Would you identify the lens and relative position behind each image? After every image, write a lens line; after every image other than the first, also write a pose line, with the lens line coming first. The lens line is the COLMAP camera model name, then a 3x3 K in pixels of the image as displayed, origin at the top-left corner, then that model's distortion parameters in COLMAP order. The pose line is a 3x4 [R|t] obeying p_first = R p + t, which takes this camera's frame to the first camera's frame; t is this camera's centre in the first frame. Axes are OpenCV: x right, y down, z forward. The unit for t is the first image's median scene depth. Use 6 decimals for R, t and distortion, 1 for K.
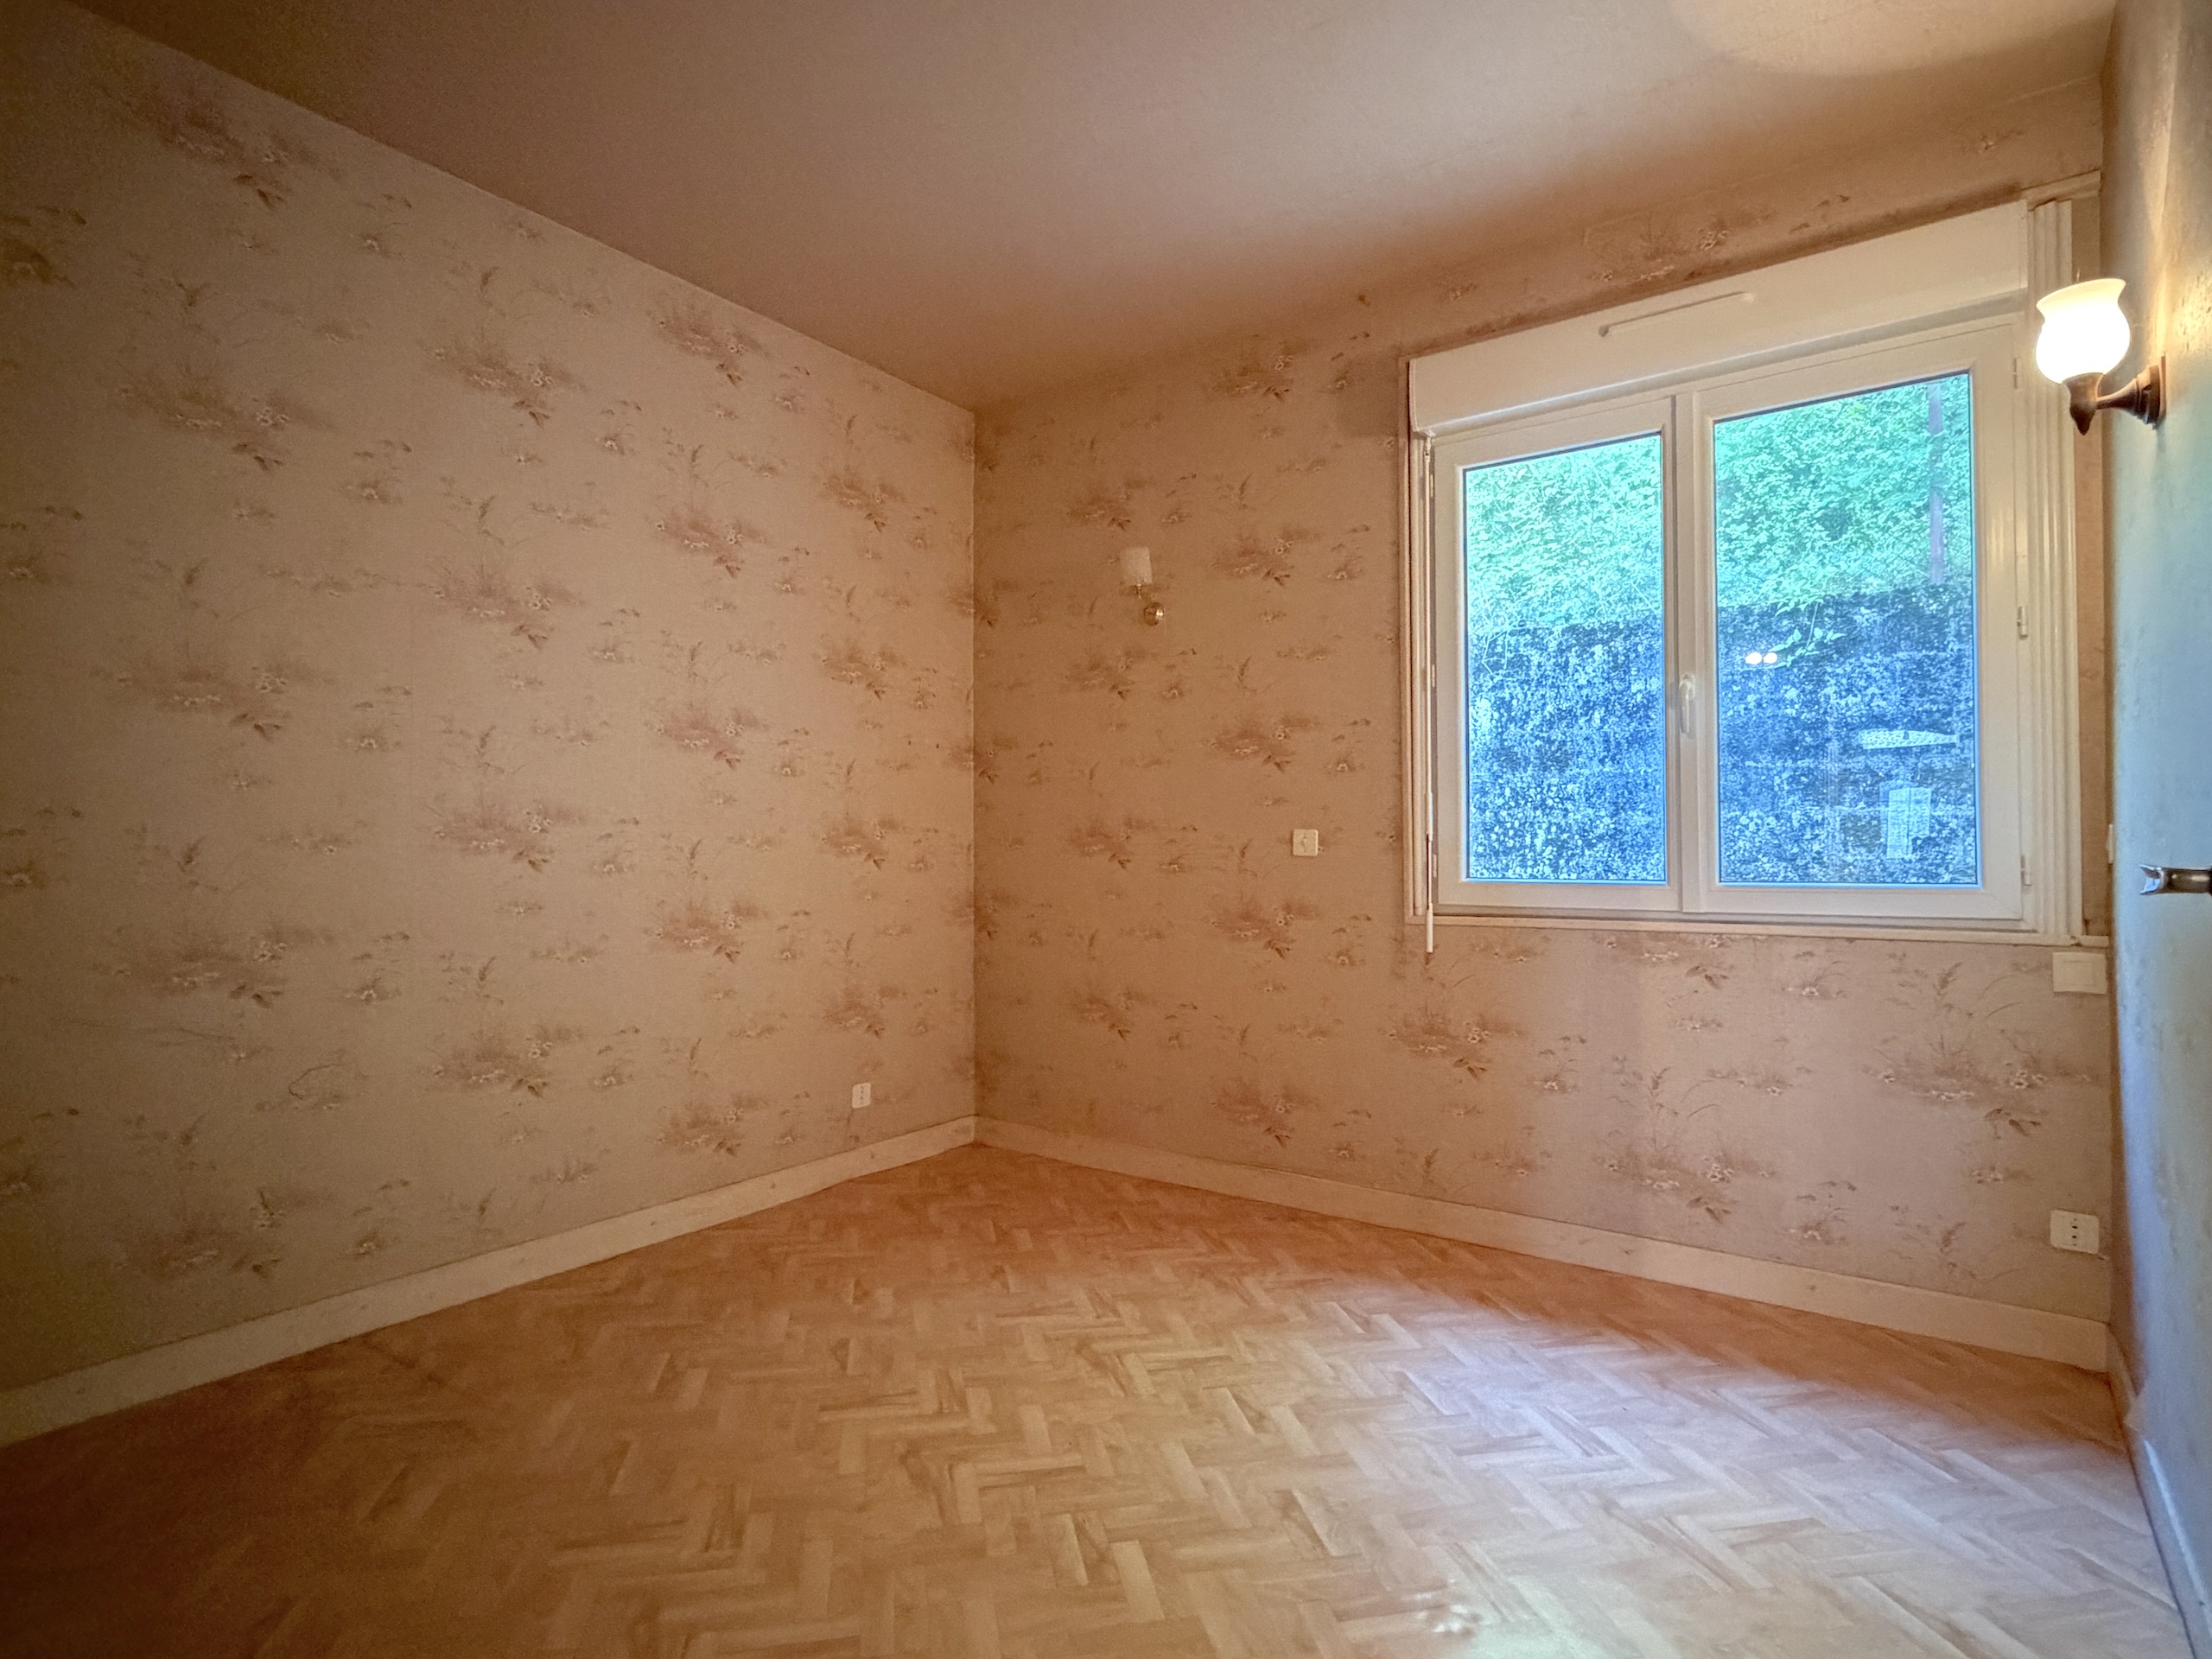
lens RADIAL K [[1180.5, 0, 1100.5], [0, 1180.5, 831.5], [0, 0, 1]] dist [-0.000675, 0.000466]
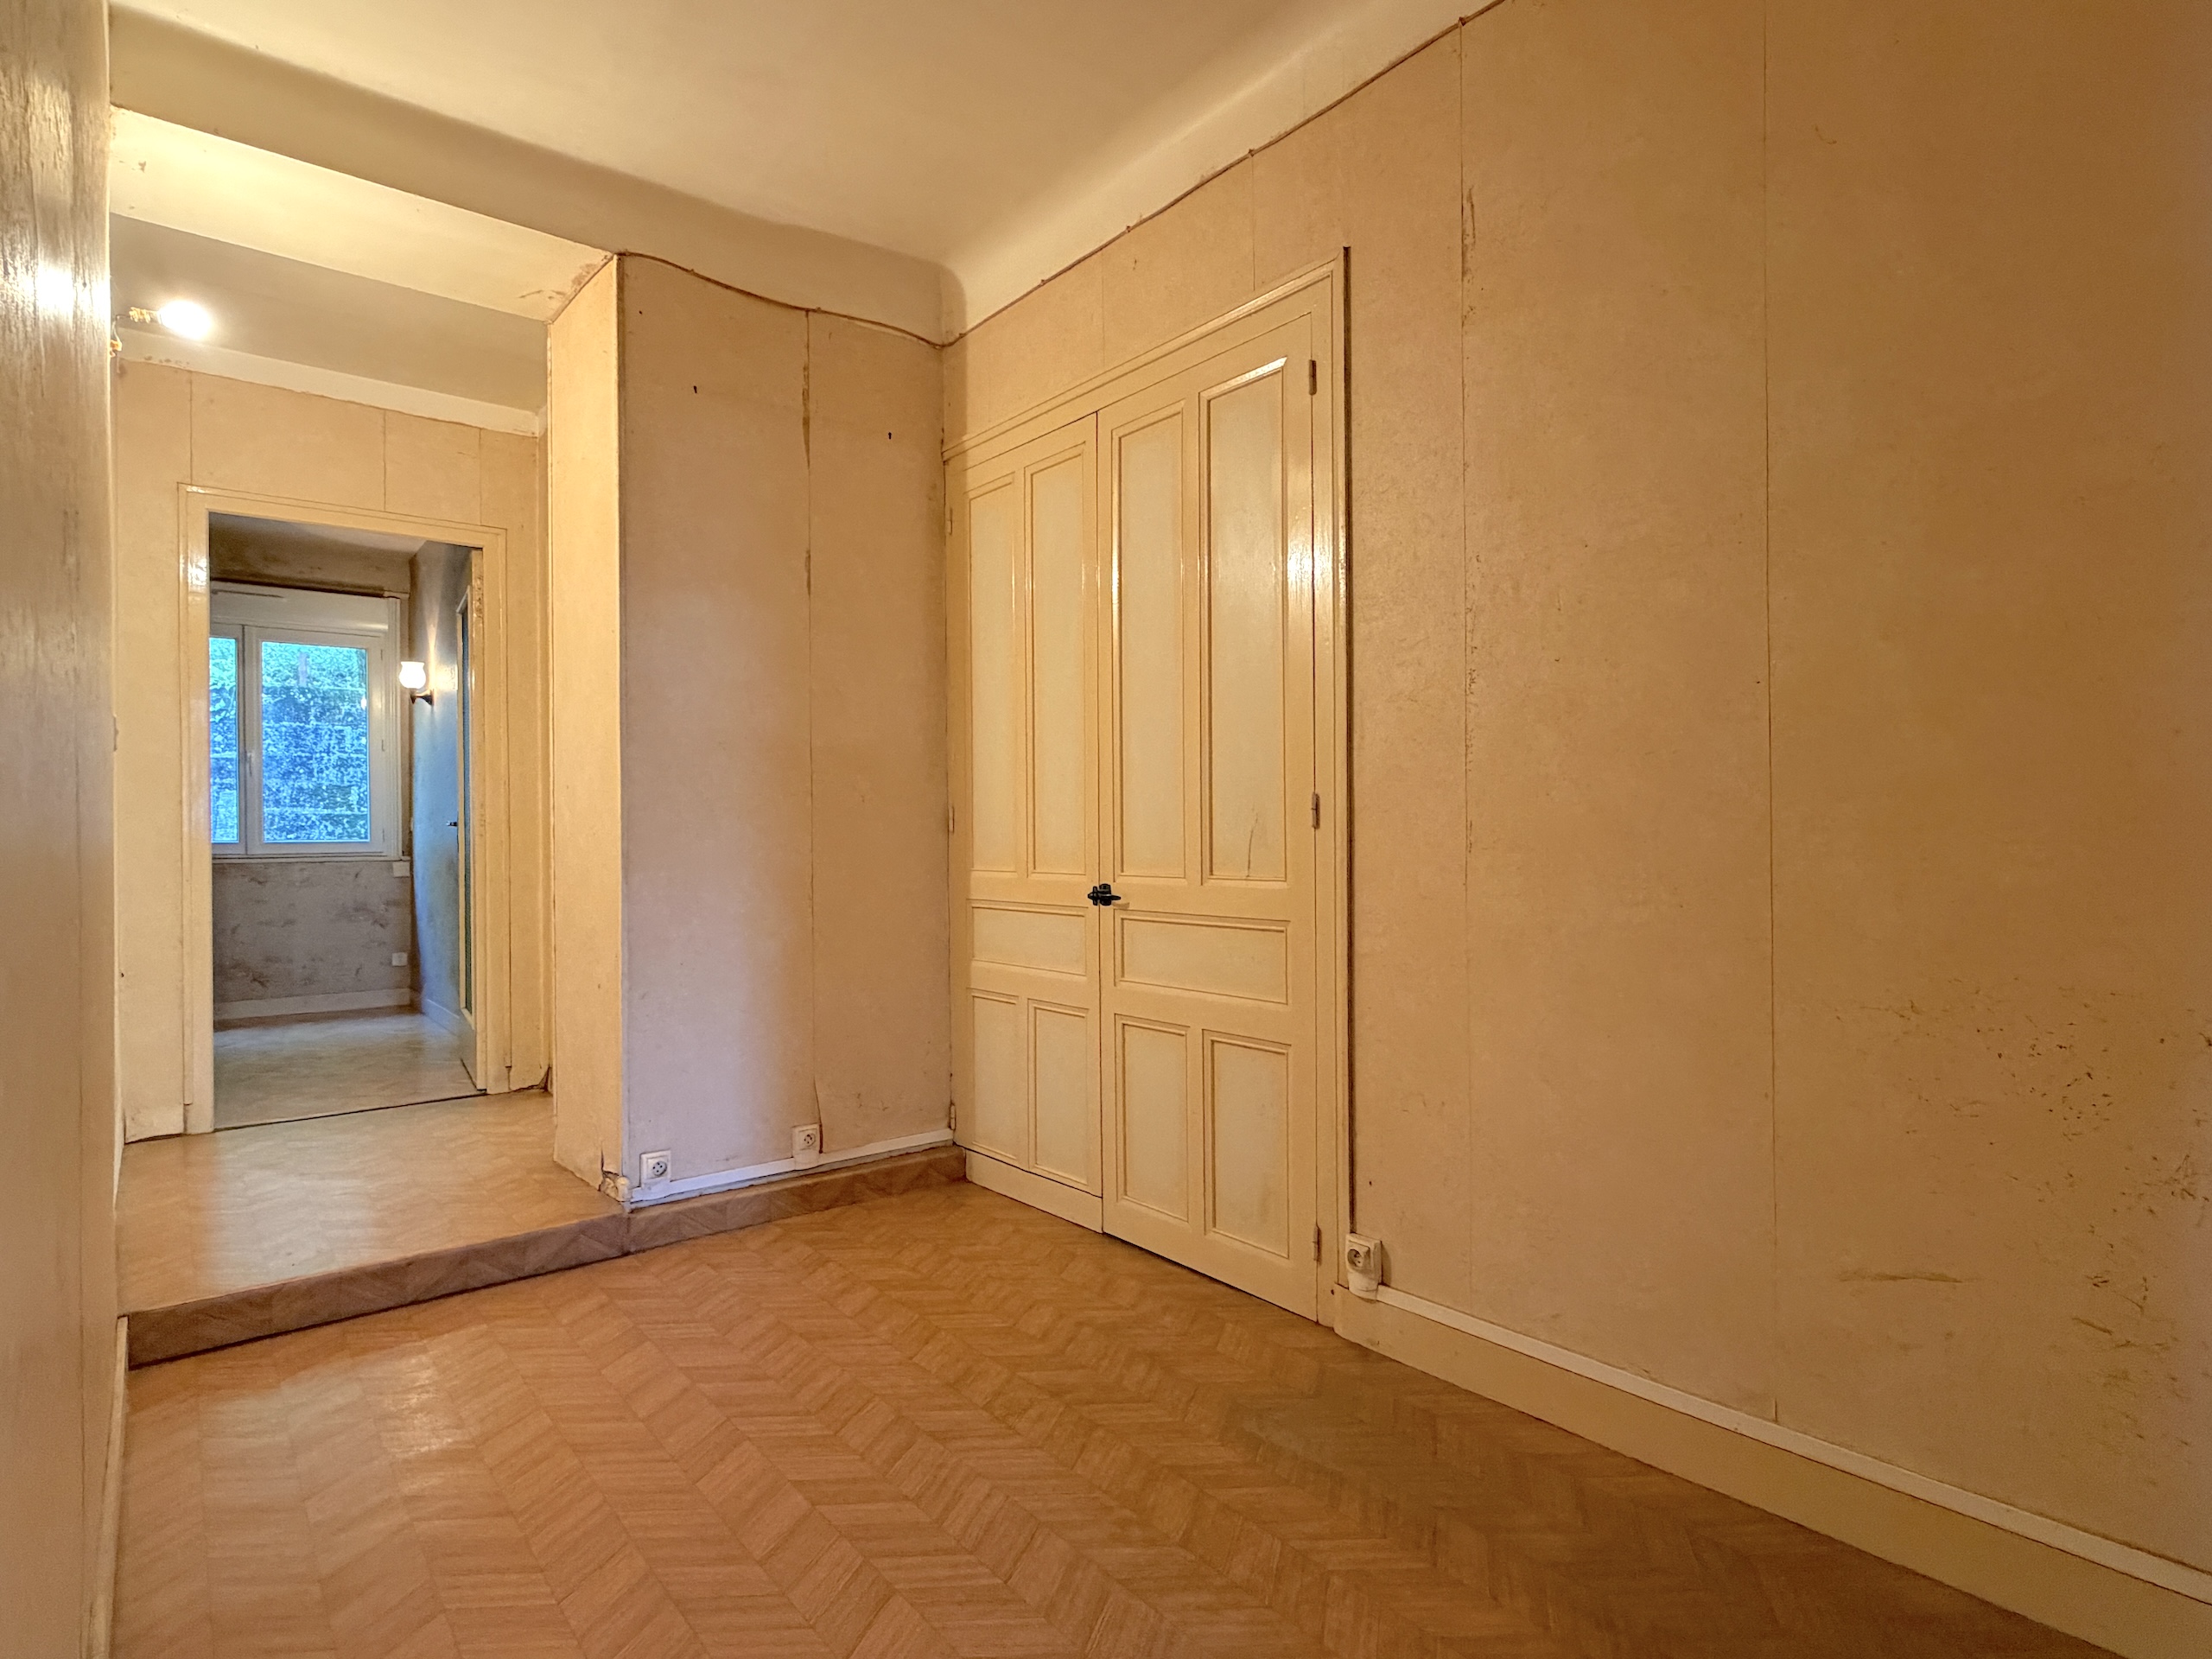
lens RADIAL K [[1180.5, 0, 1102.8], [0, 1180.5, 838.3], [0, 0, 1]] dist [-0.000675, 0.000466]
pose [[0.275233, -0.001141, 0.961377, -1.285507], [-0.009037, 0.999952, 0.003773, 0.012932], [-0.961335, -0.009726, 0.275210, -1.260585]]
